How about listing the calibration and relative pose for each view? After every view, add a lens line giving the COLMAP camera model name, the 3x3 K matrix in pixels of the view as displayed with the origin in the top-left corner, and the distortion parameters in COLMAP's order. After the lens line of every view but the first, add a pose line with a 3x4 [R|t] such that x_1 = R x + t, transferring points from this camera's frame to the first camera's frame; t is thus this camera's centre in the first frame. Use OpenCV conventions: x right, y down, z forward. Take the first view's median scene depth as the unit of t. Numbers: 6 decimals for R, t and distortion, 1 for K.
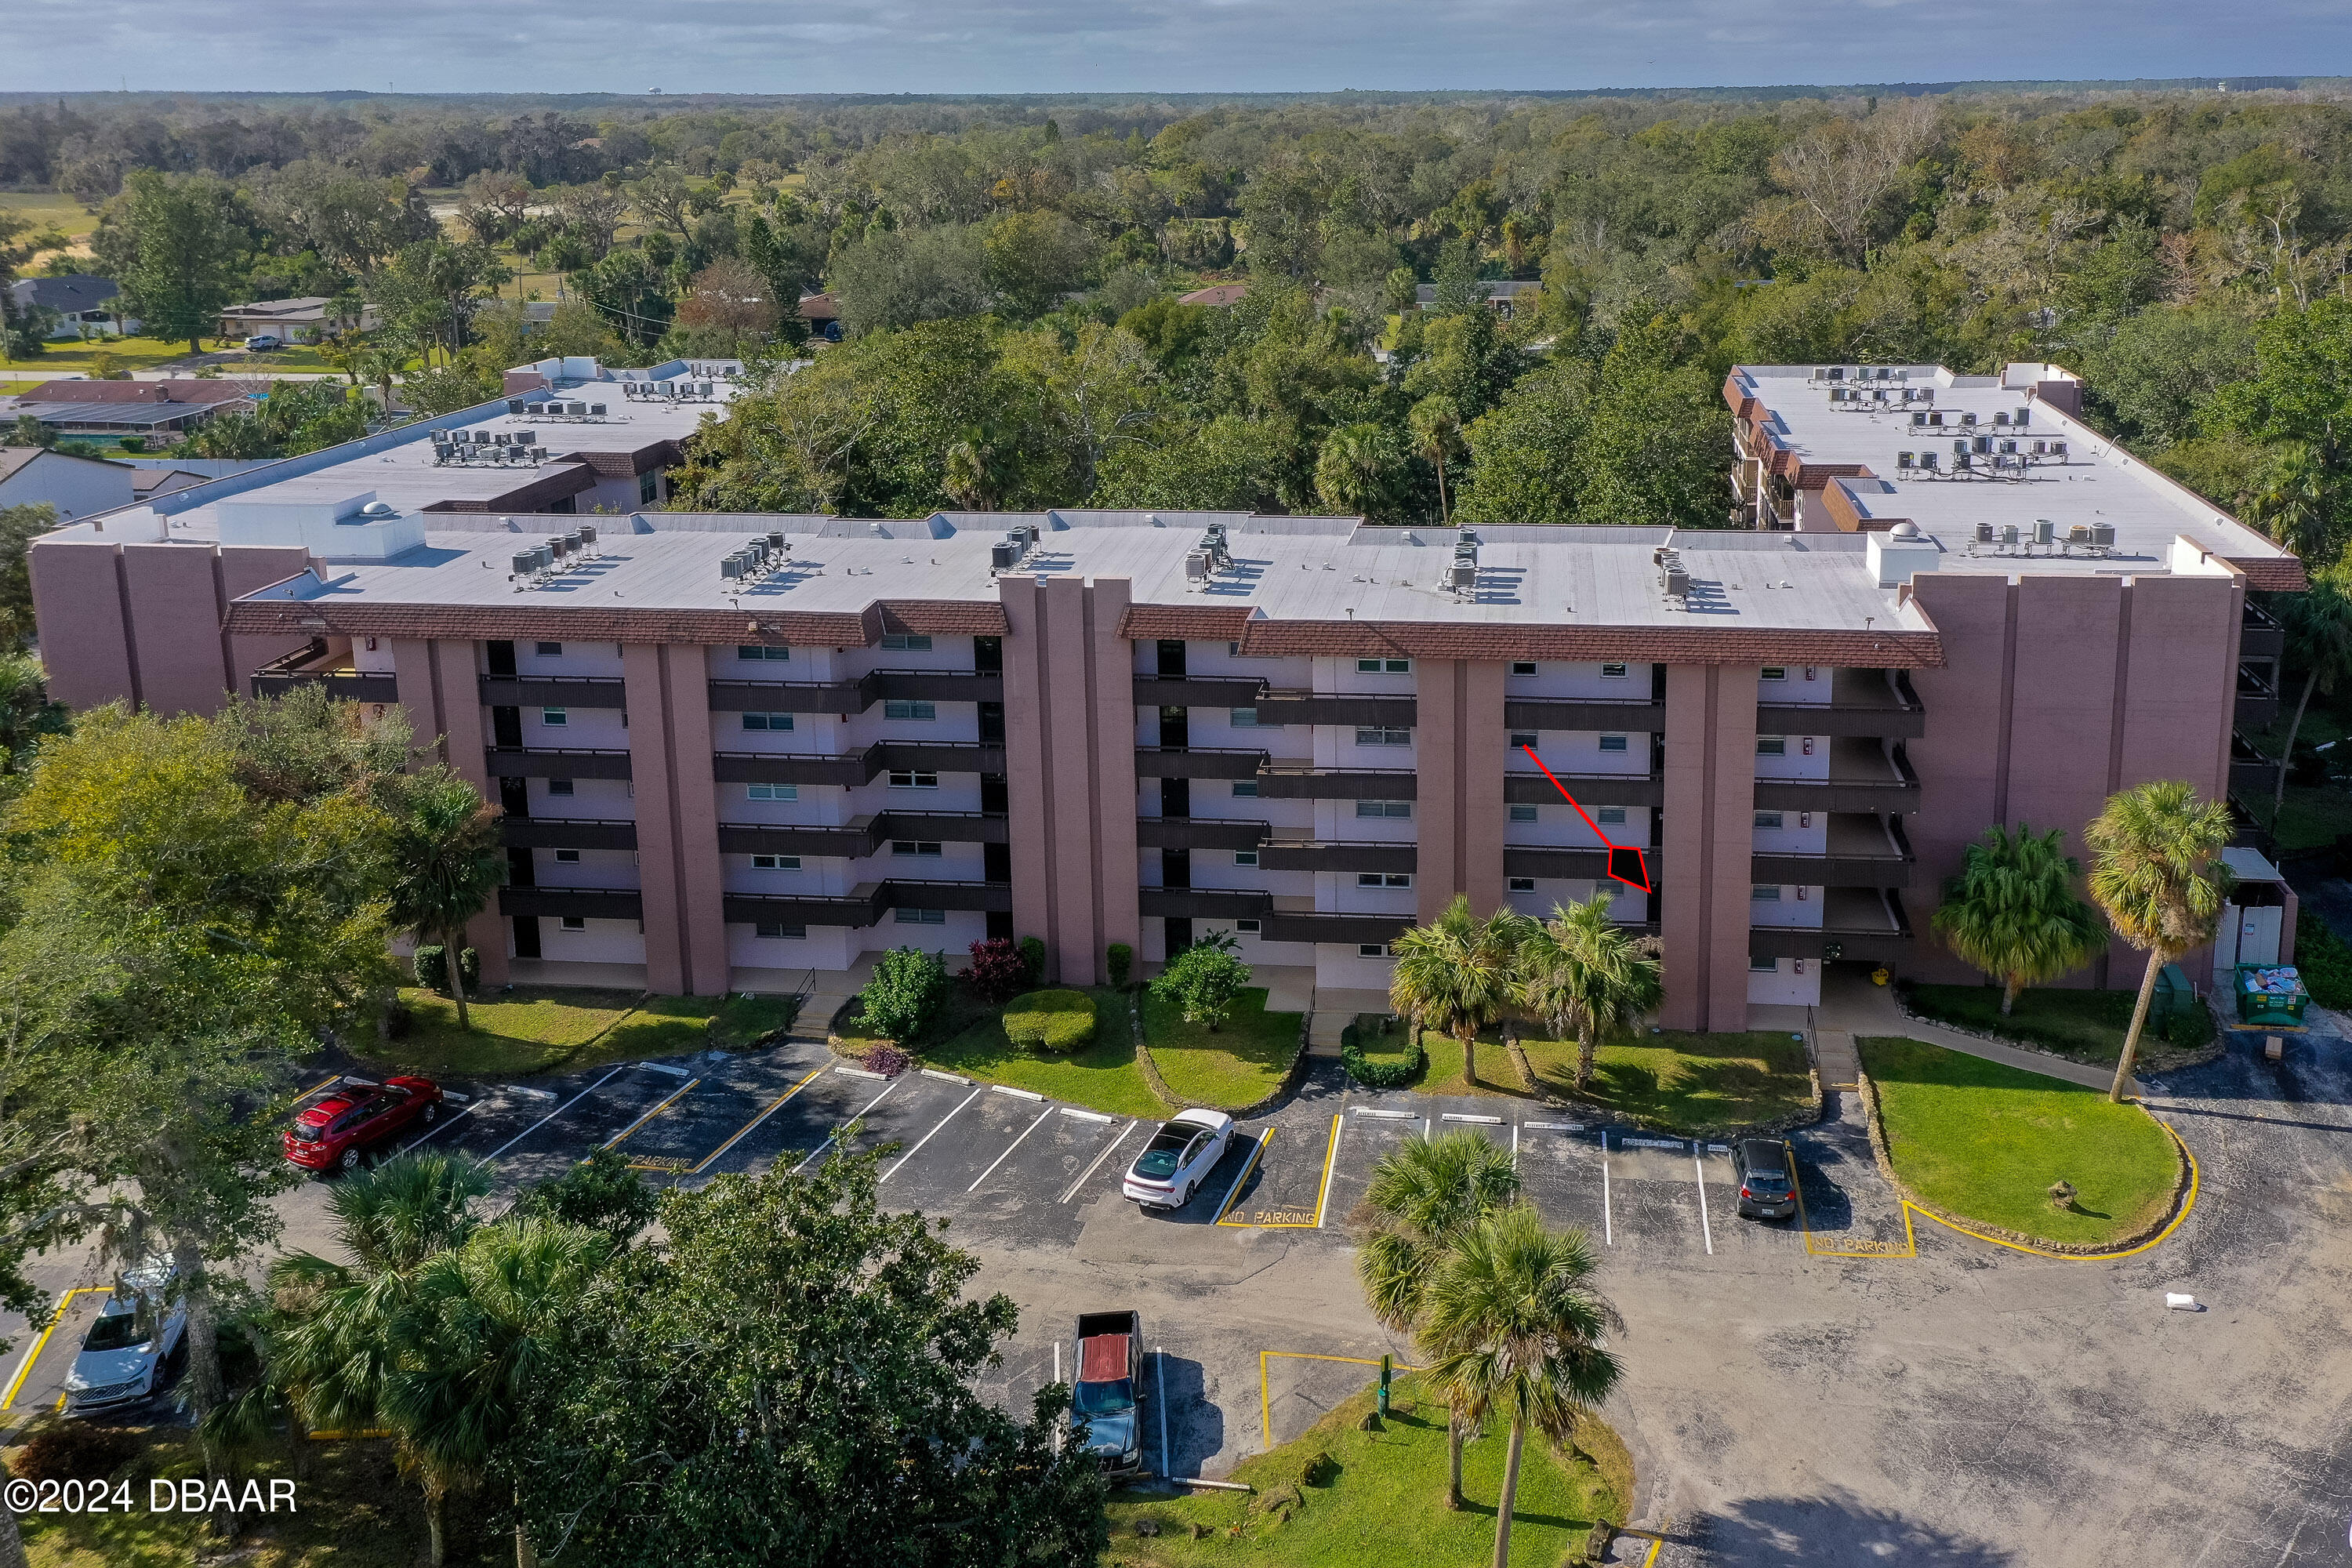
lens RADIAL K [[1998.1, 0, 1329.5], [0, 1998.1, 449.1], [0, 0, 1]] dist [0.004343, 0.027318]
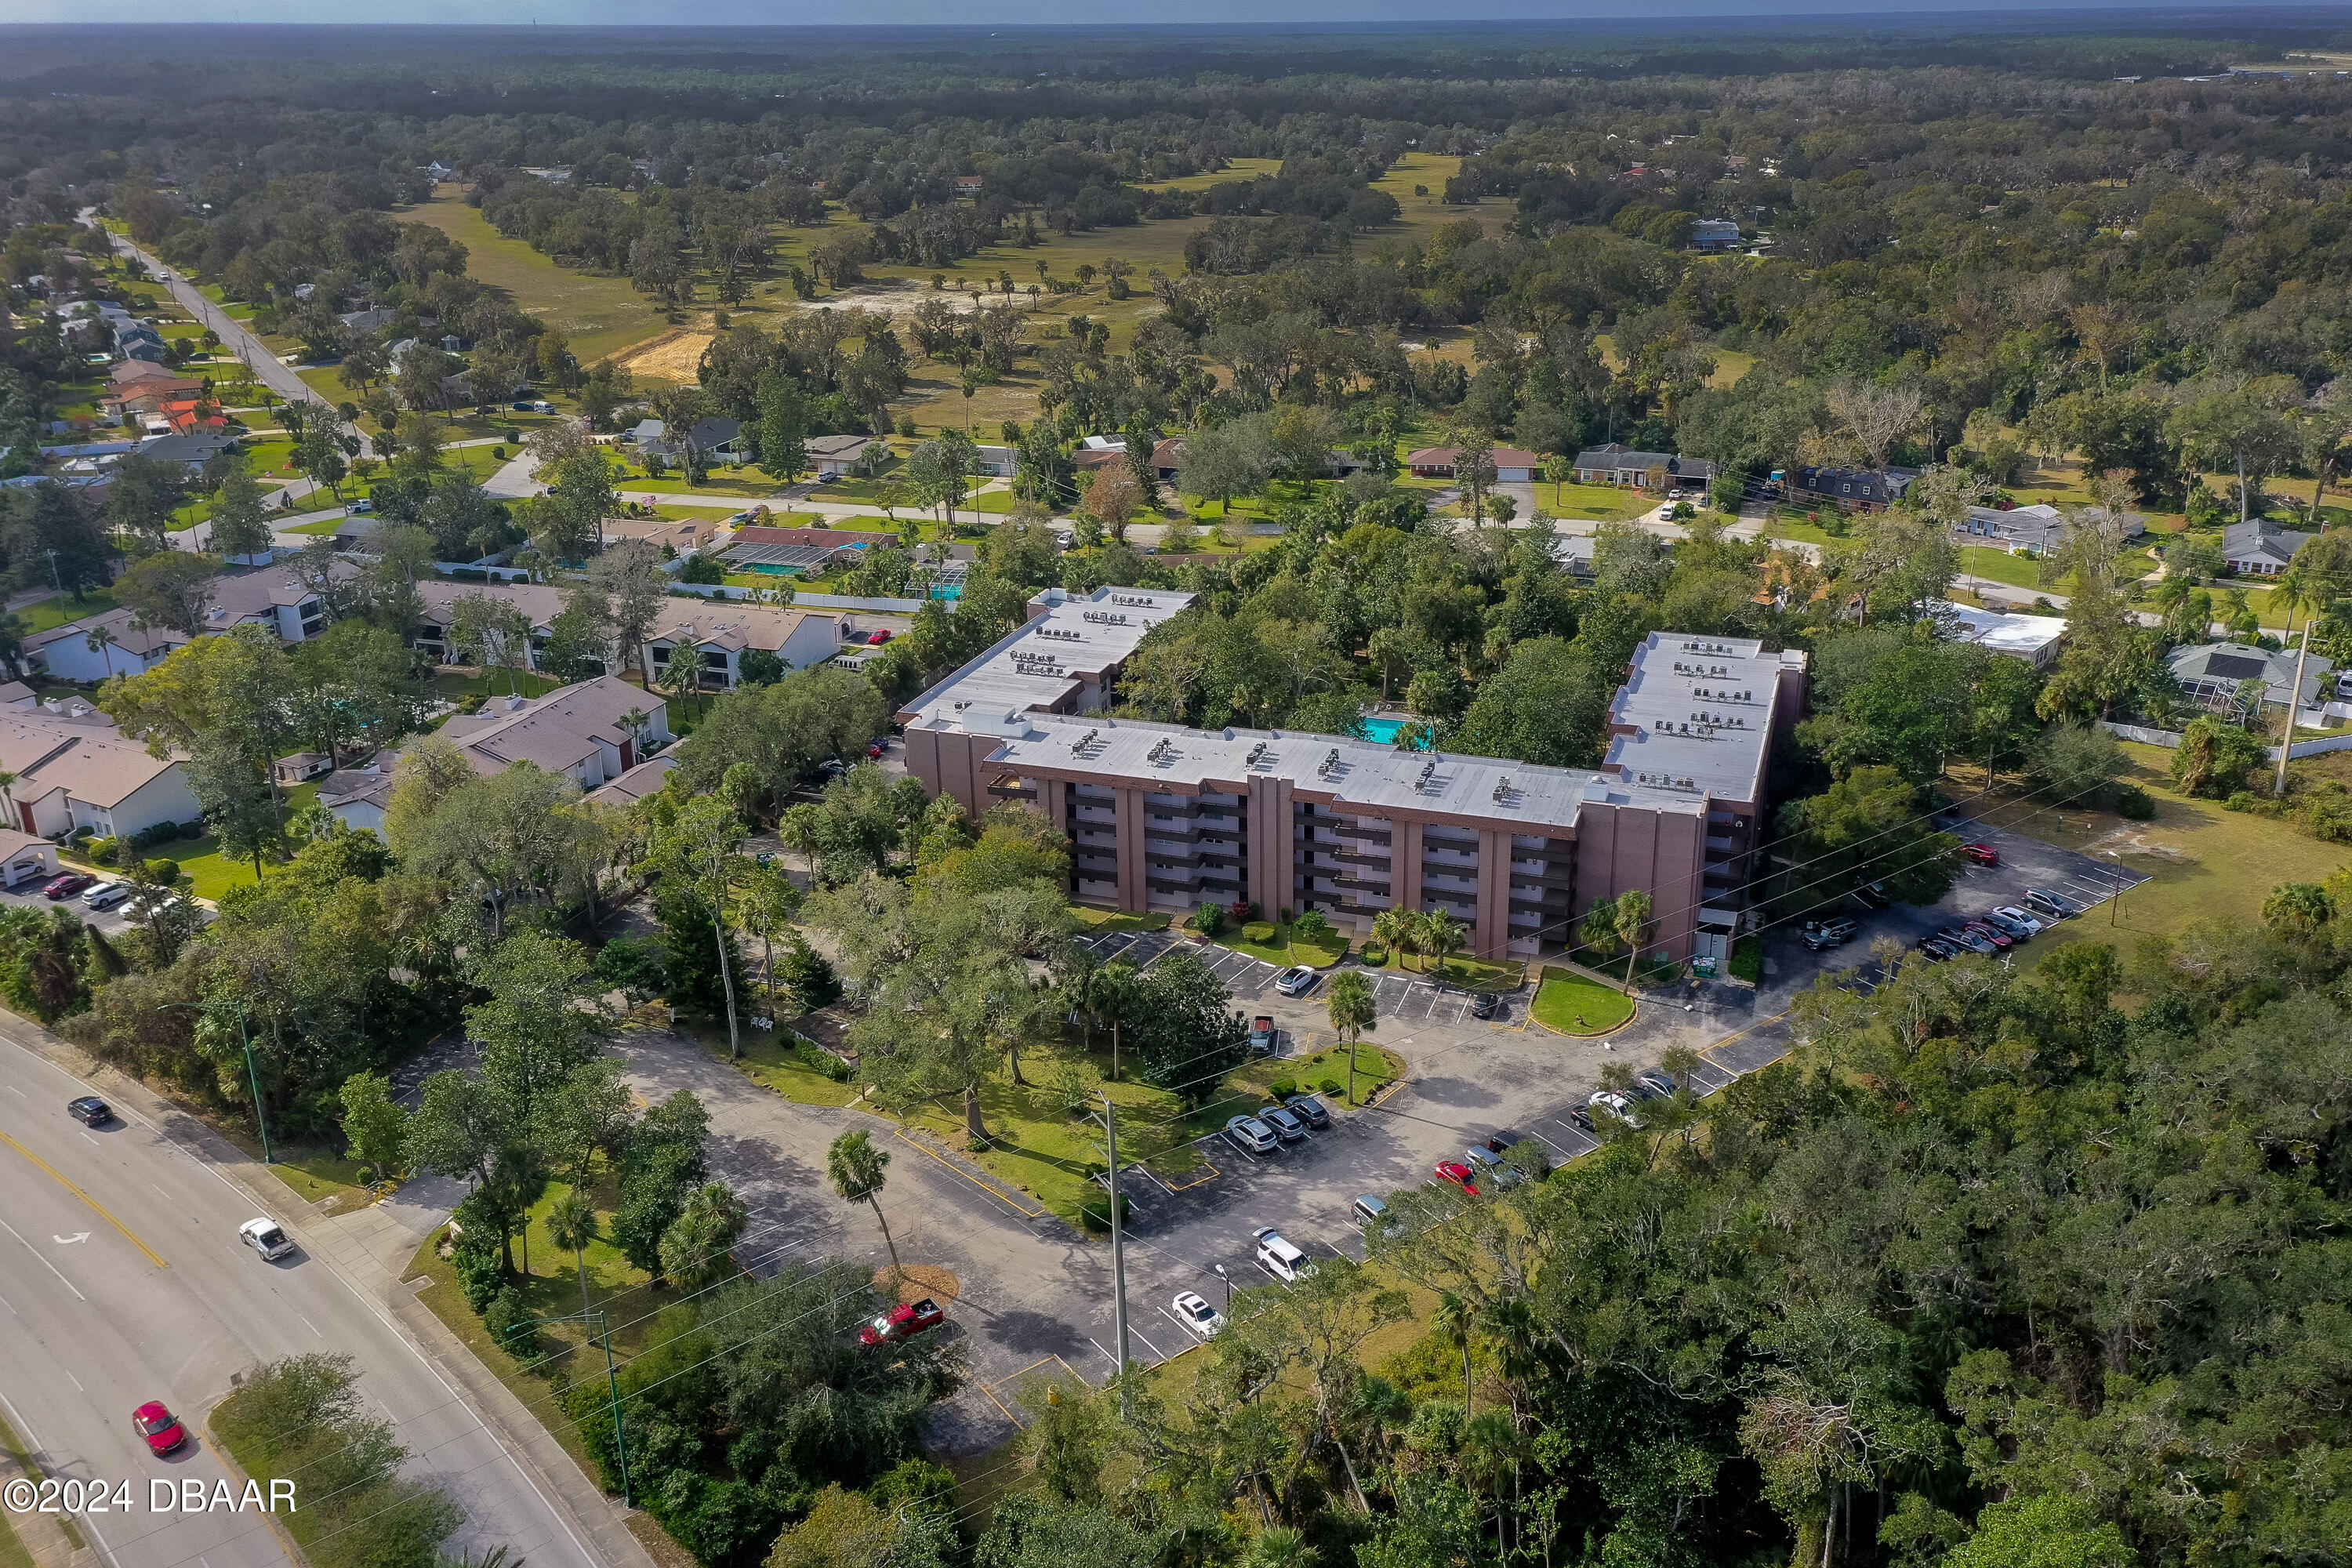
lens RADIAL K [[1998.1, 0, 1187.2], [0, 1998.1, 770.5], [0, 0, 1]] dist [0.004343, 0.027318]
pose [[0.974079, 0.078726, -0.212065, 0.330351], [-0.036855, 0.980191, 0.194597, -0.465662], [0.223184, -0.181738, 0.957685, -1.621663]]
